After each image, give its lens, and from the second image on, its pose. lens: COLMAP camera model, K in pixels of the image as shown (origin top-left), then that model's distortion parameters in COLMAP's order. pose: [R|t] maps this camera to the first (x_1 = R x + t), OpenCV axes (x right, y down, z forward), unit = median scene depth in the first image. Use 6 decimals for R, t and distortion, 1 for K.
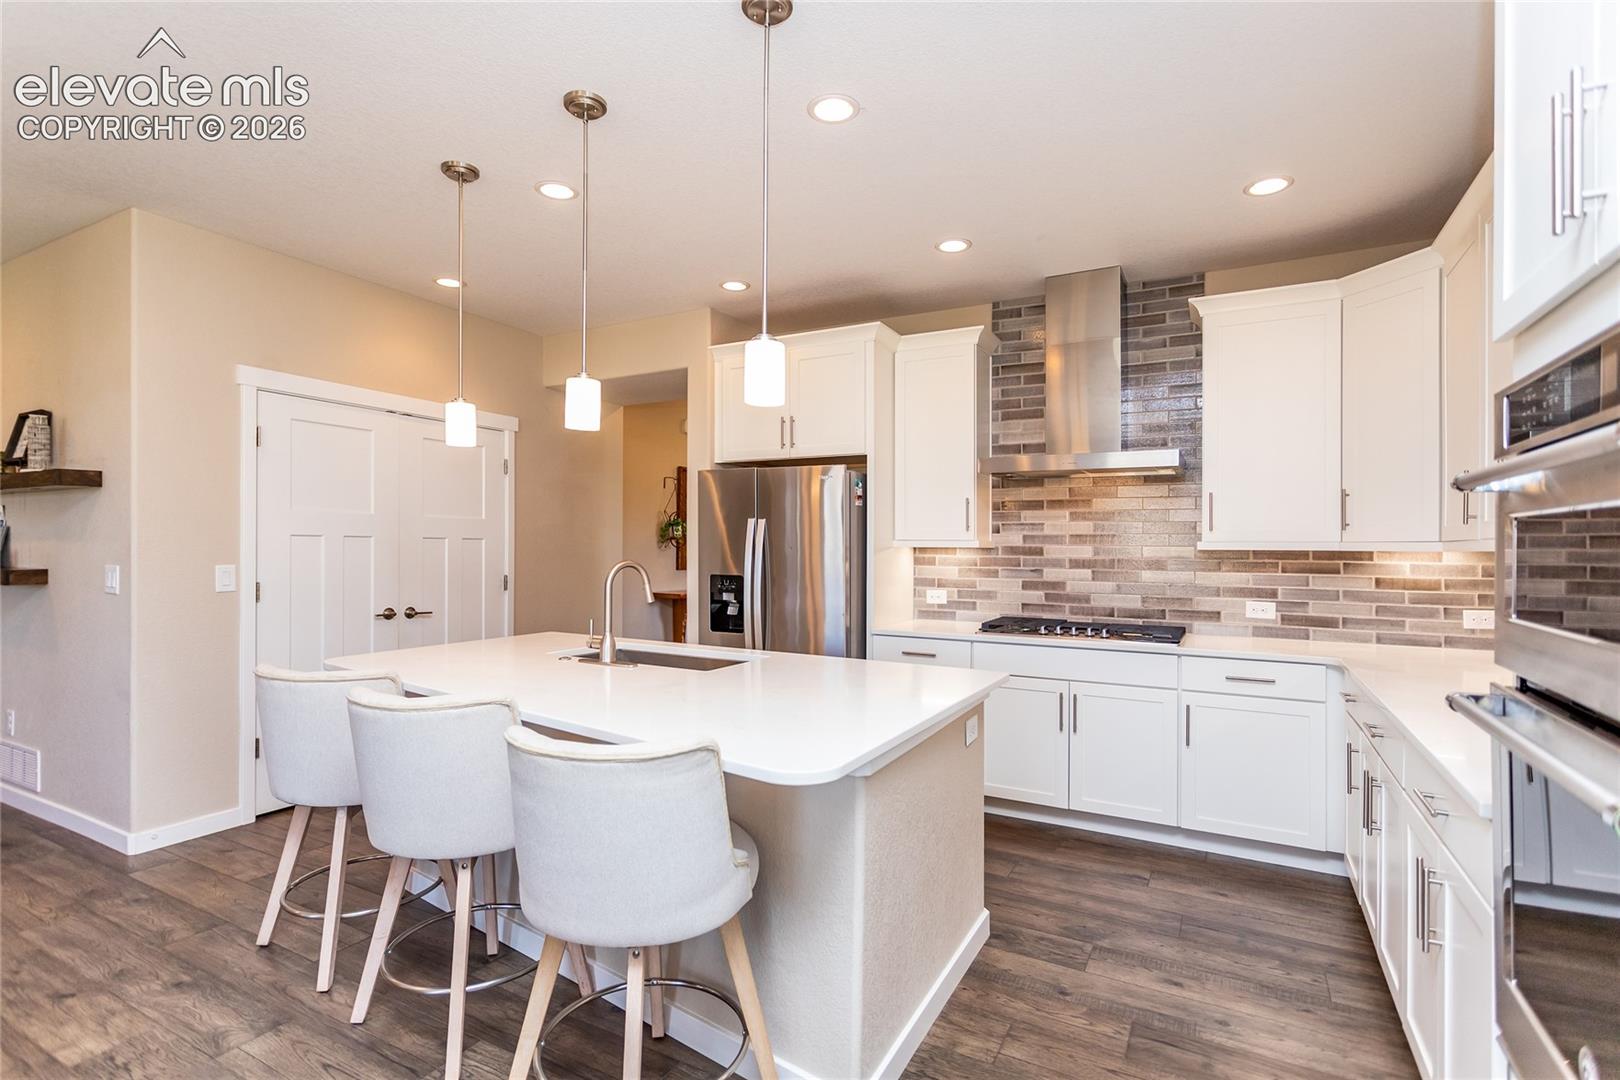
lens RADIAL K [[786.1, 0, 780.9], [0, 786.1, 543.1], [0, 0, 1]] dist [-0.000605, 0.000479]
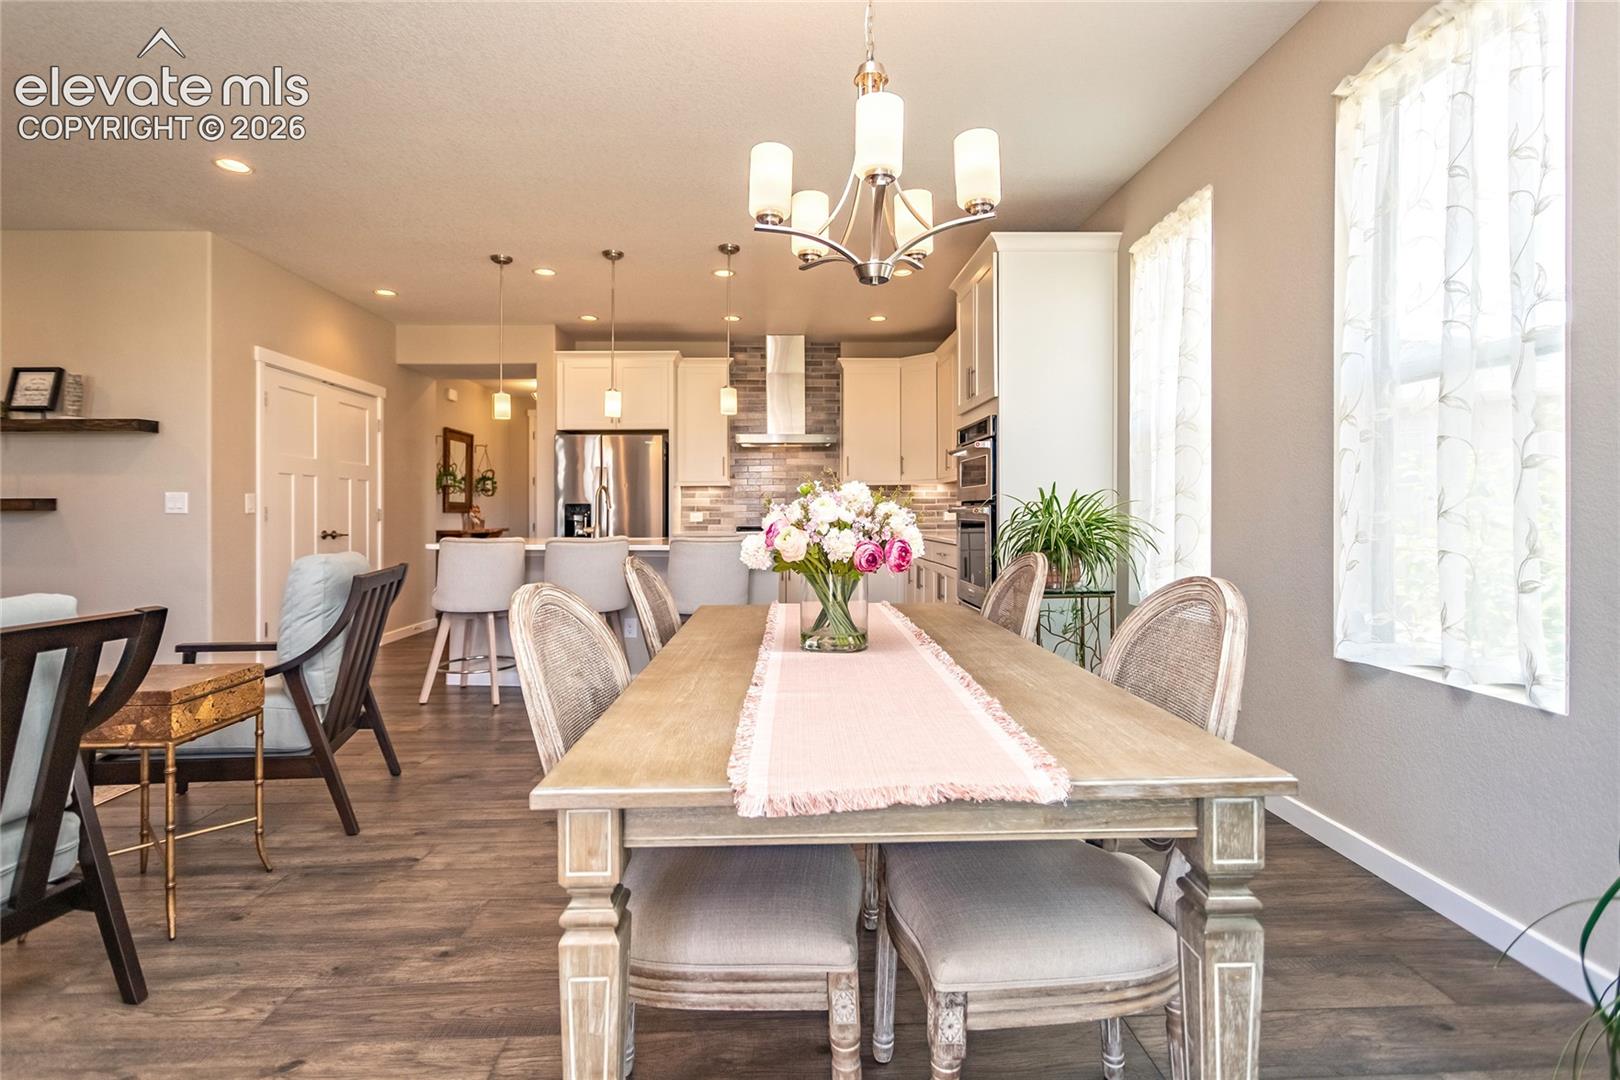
lens RADIAL K [[786.1, 0, 800.1], [0, 786.1, 525.2], [0, 0, 1]] dist [-0.000605, 0.000479]
pose [[0.853007, -0.023447, 0.521373, -0.547069], [0.010756, 0.999568, 0.027355, 0.049629], [-0.521789, -0.017726, 0.852890, -0.586658]]
